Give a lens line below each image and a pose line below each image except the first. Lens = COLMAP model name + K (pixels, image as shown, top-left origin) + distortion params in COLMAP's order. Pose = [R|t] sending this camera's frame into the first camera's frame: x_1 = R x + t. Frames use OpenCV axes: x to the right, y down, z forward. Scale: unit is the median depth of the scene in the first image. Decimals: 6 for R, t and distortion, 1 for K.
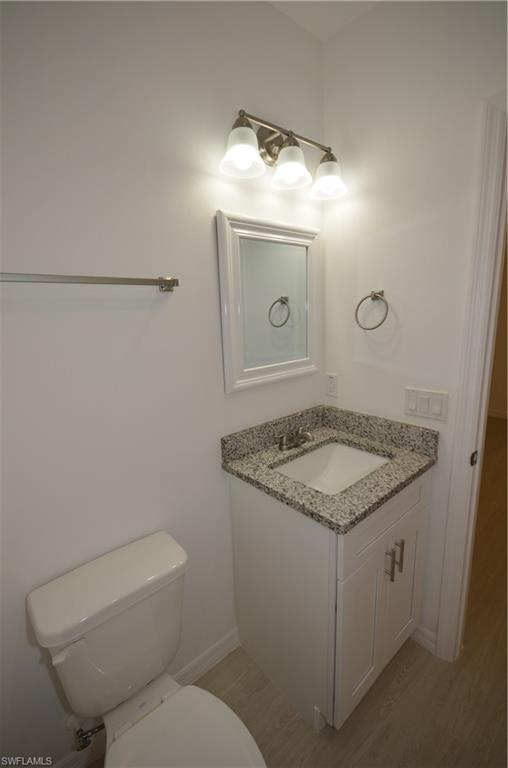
lens RADIAL K [[338.9, 0, 253.4], [0, 338.9, 381.9], [0, 0, 1]] dist [0.001891, -0.003221]
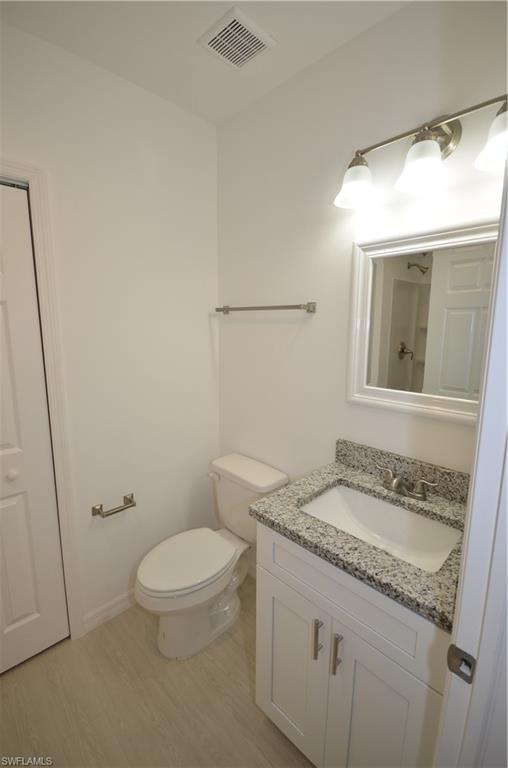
lens RADIAL K [[338.9, 0, 252.1], [0, 338.9, 386.0], [0, 0, 1]] dist [0.001891, -0.003221]
pose [[0.047238, 0.205992, -0.977413, 0.969105], [-0.218063, 0.957030, 0.191158, -0.158463], [0.974791, 0.204108, 0.090127, 0.578329]]
